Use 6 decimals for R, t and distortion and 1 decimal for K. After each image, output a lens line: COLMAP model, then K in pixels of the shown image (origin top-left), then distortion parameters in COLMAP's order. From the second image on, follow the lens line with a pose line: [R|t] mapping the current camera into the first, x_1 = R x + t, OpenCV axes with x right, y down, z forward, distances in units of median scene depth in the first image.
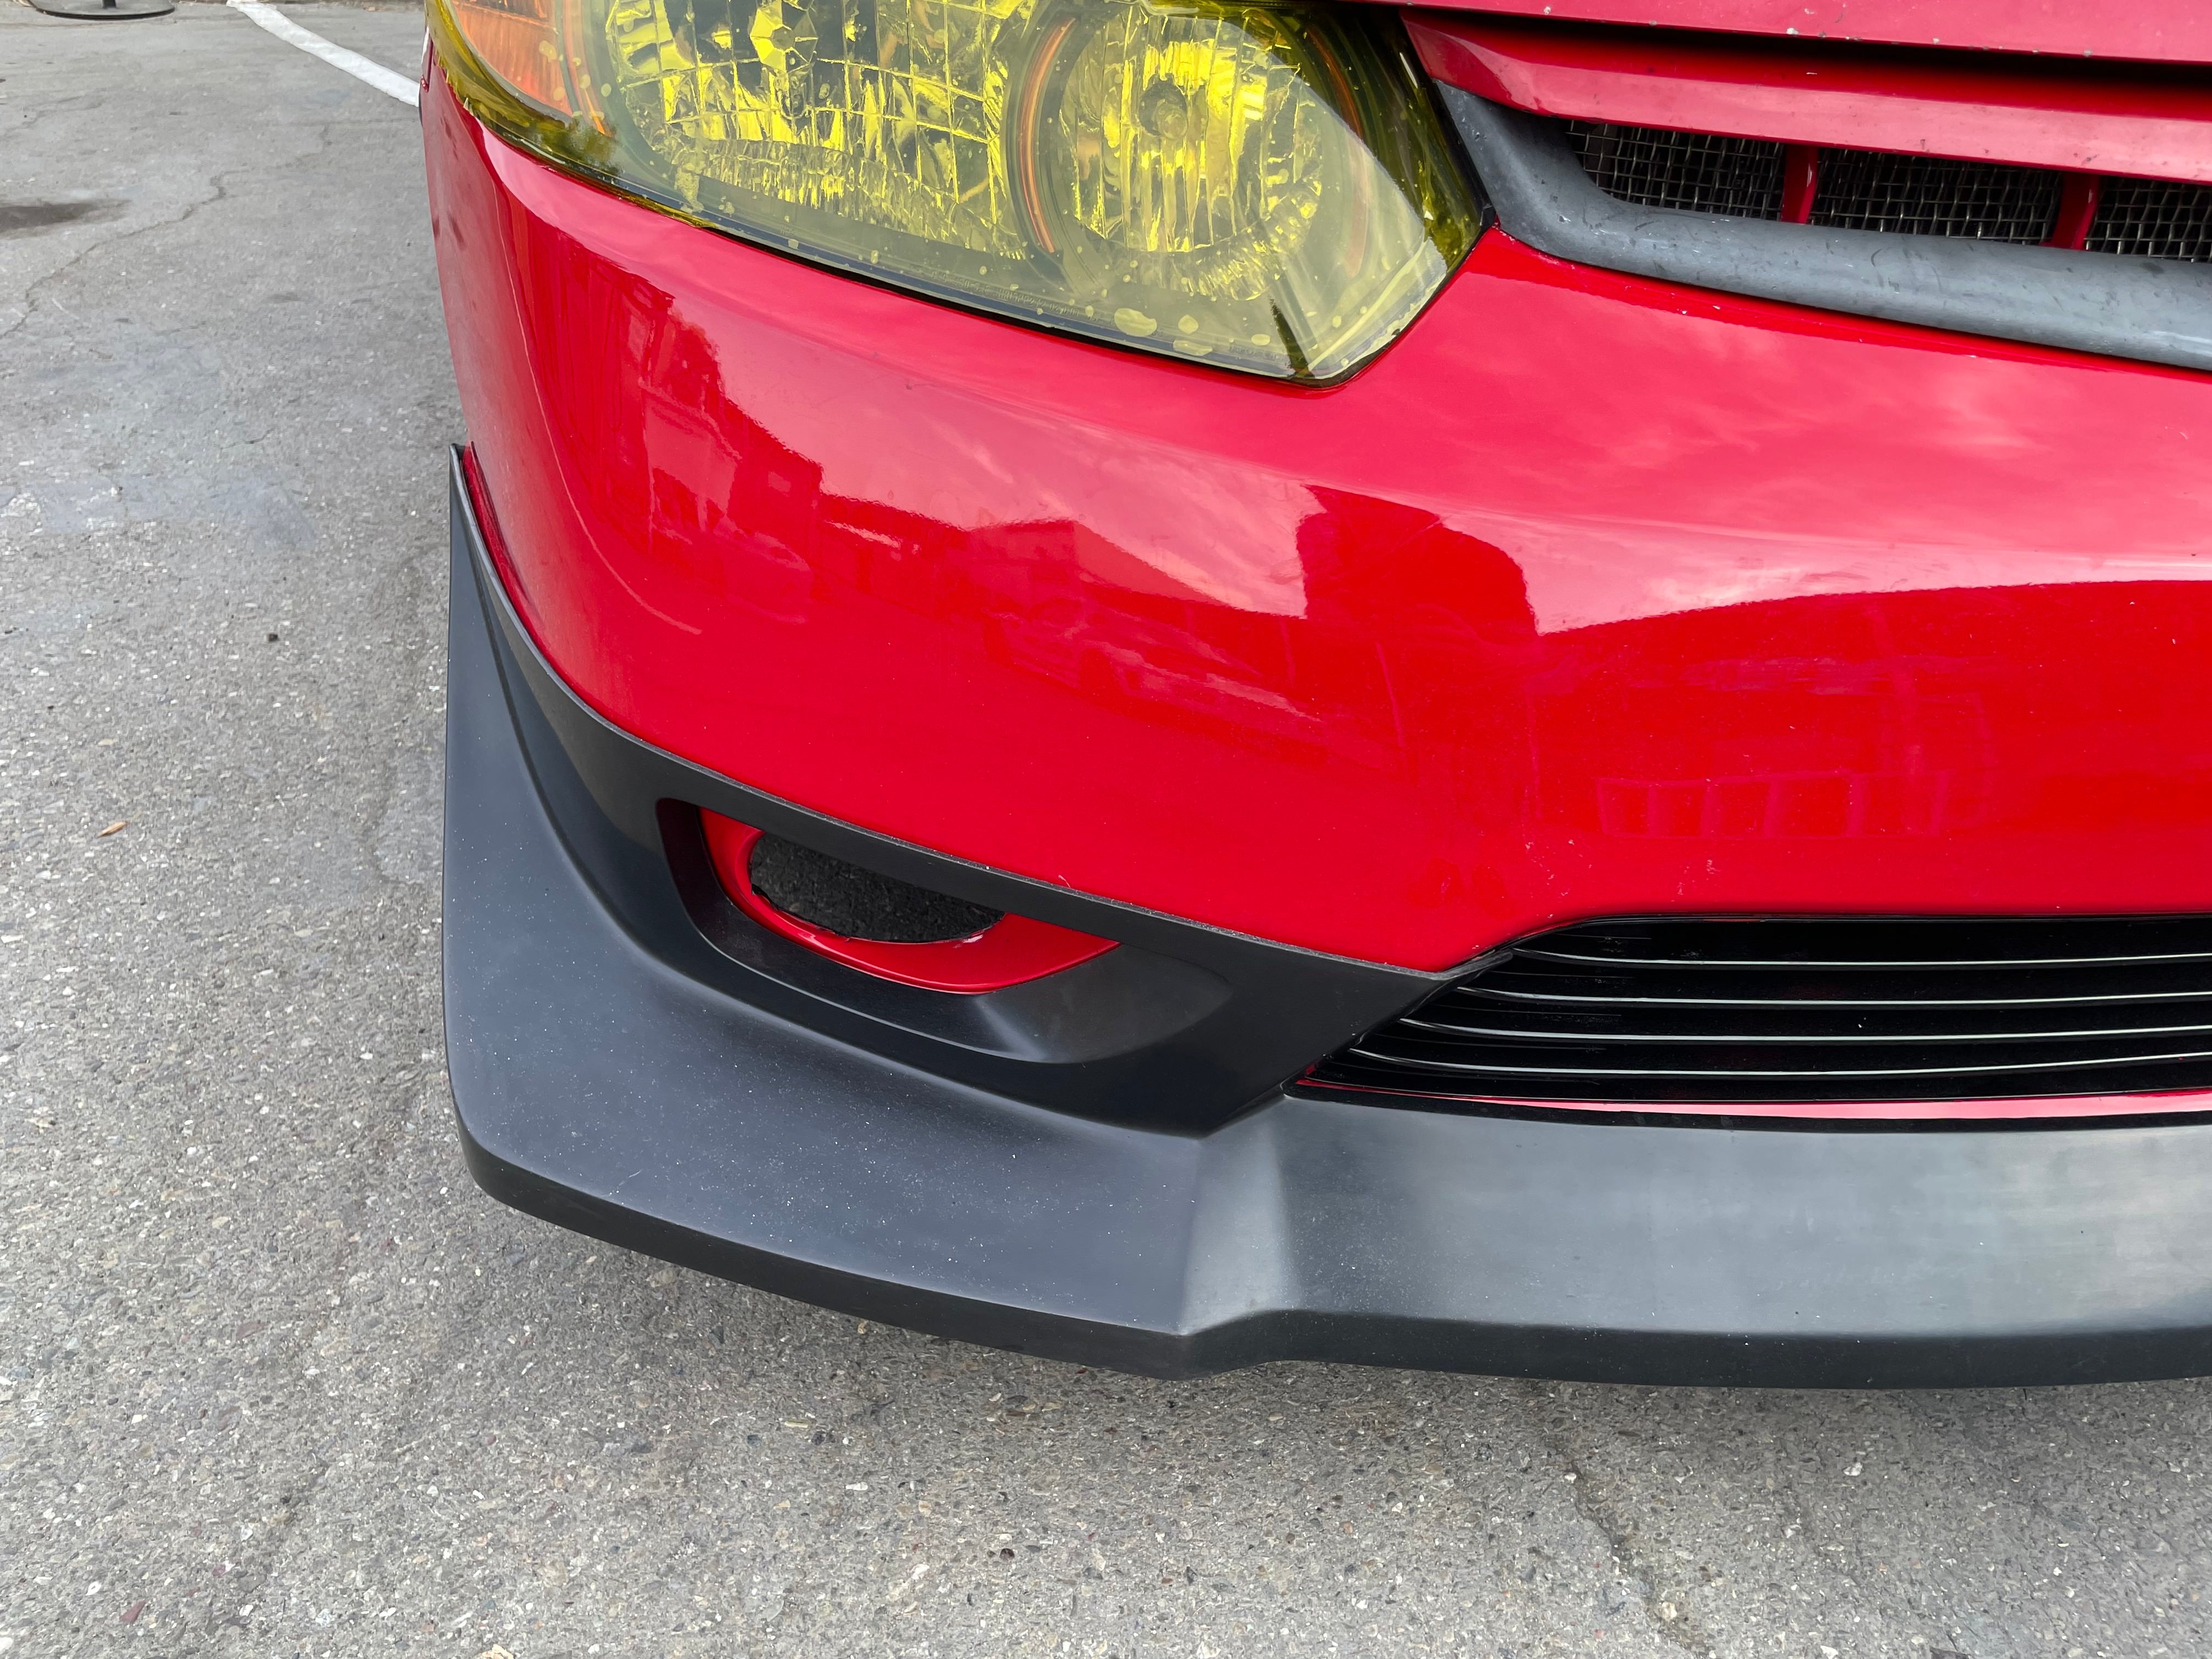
lens RADIAL K [[1672.1, 0, 1112.6], [0, 1672.1, 832.6], [0, 0, 1]] dist [0.076297, -0.102758]
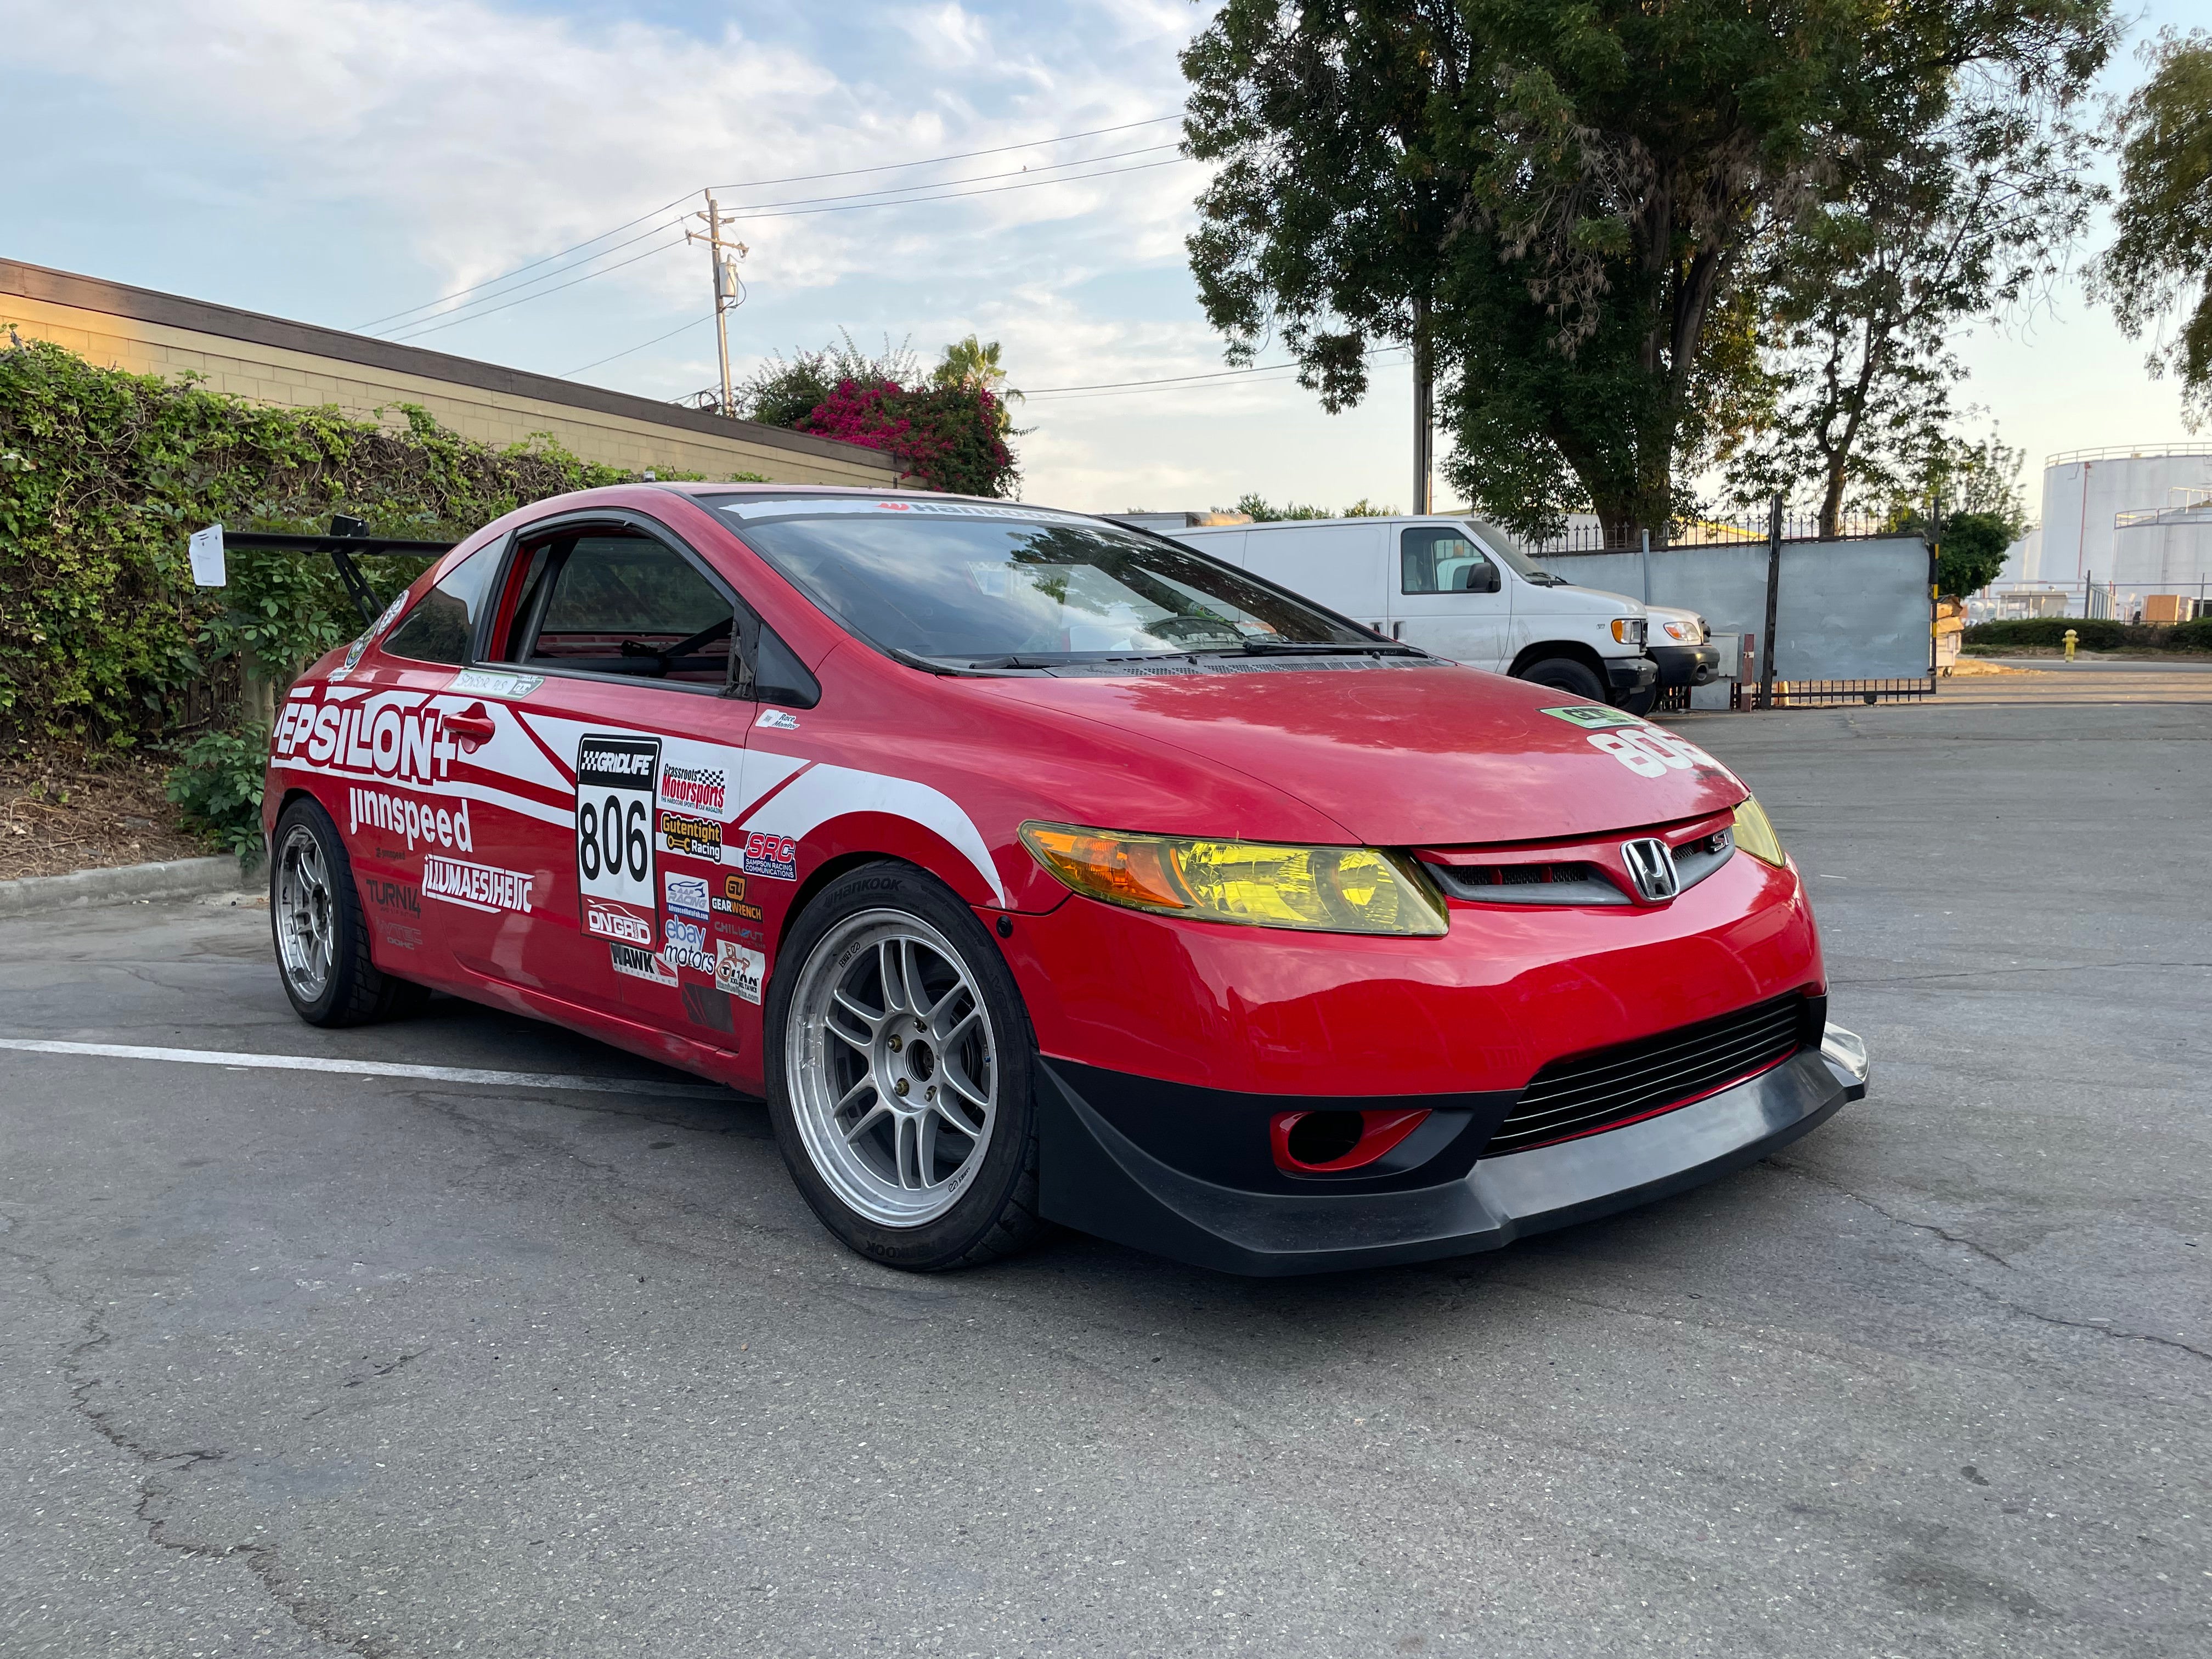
lens RADIAL K [[1672.1, 0, 1110.1], [0, 1672.1, 842.7], [0, 0, 1]] dist [0.076297, -0.102758]
pose [[0.822402, -0.111738, 0.557826, -1.961218], [0.343252, 0.879398, -0.329905, 0.401254], [-0.453688, 0.462789, 0.761573, -1.217850]]
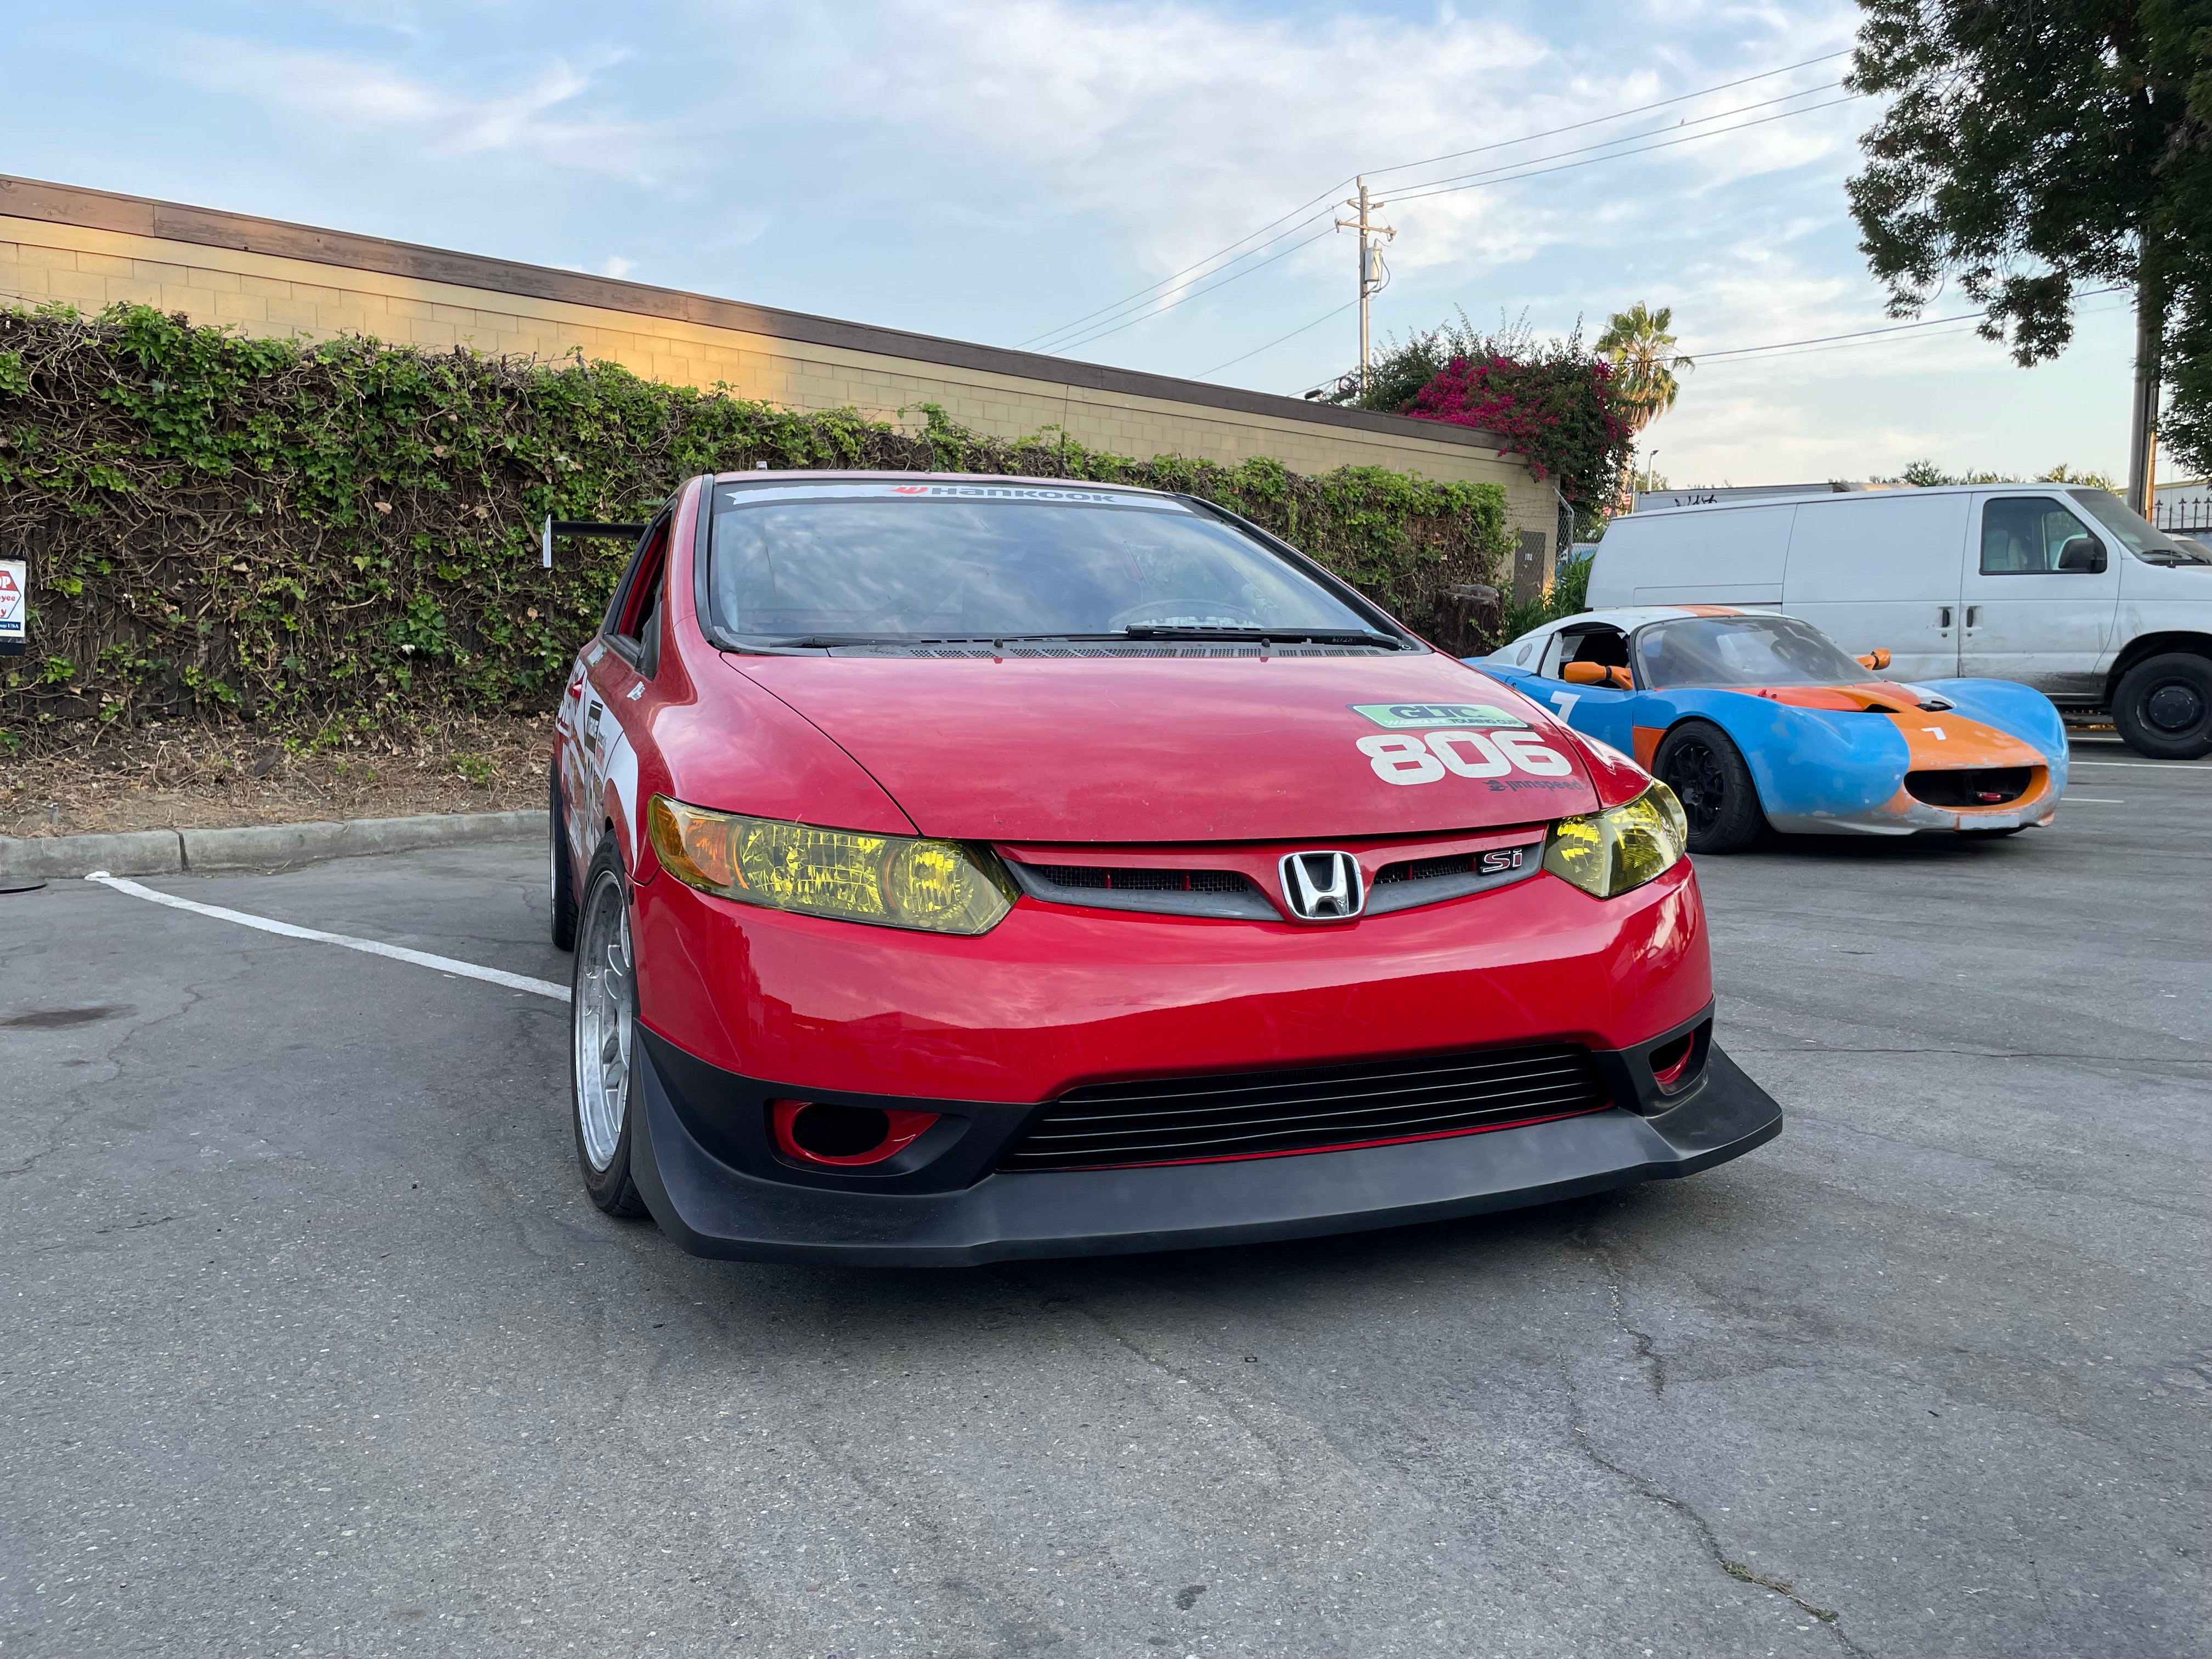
lens RADIAL K [[1672.1, 0, 1112.5], [0, 1672.1, 840.5], [0, 0, 1]] dist [0.076297, -0.102758]
pose [[0.976338, -0.059525, 0.207898, -0.246876], [0.143310, 0.898052, -0.415890, 0.817502], [-0.161947, 0.435843, 0.885333, -1.737668]]
